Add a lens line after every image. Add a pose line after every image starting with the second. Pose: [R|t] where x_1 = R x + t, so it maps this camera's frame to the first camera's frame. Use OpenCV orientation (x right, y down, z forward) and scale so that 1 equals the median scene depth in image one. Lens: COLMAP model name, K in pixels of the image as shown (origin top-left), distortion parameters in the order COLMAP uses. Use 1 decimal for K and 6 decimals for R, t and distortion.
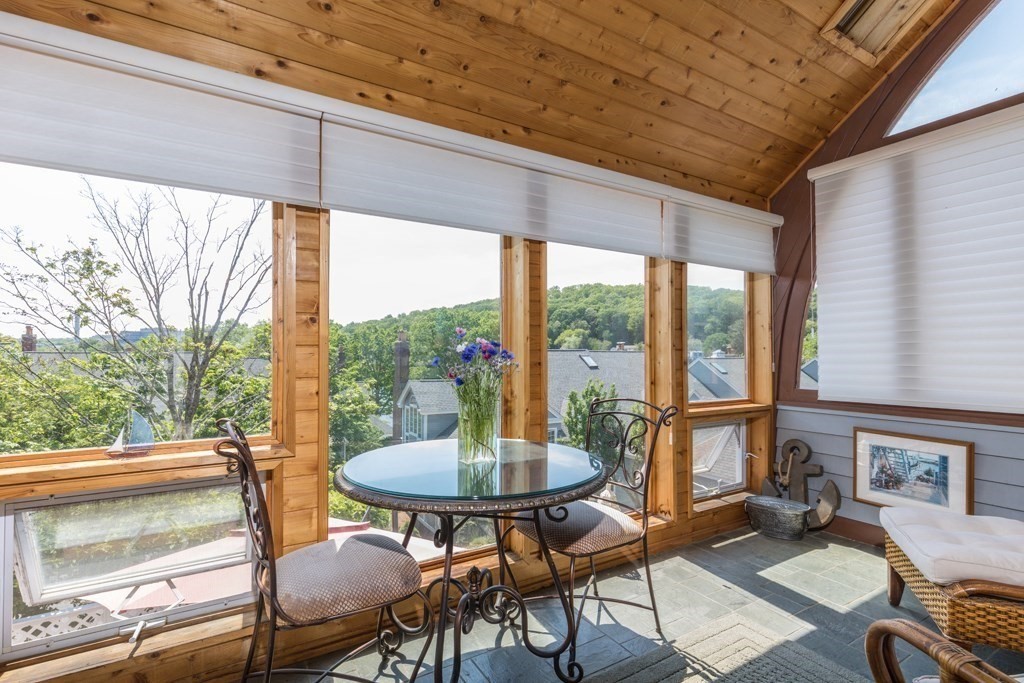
lens RADIAL K [[465.4, 0, 514.8], [0, 465.4, 344.9], [0, 0, 1]] dist [-0.004197, -0.000395]
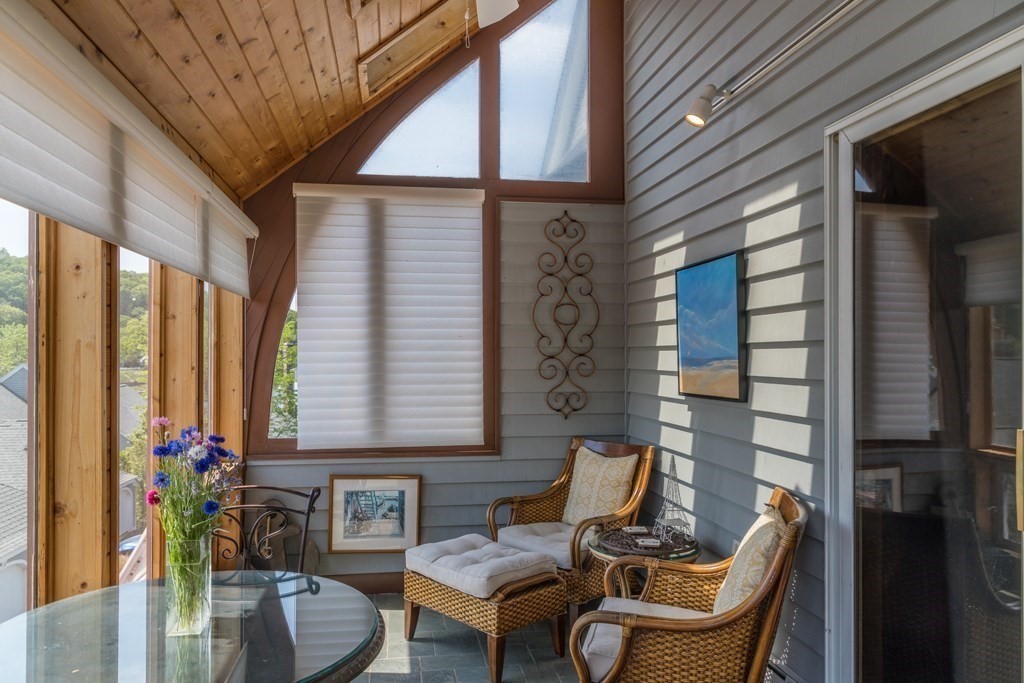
lens RADIAL K [[709.3, 0, 513.8], [0, 709.3, 347.4], [0, 0, 1]] dist [0.011890, -0.001928]
pose [[0.369297, 0.020099, 0.929094, -0.478687], [-0.026992, 0.999576, -0.010895, -0.076493], [-0.928919, -0.021054, 0.369683, 0.139803]]
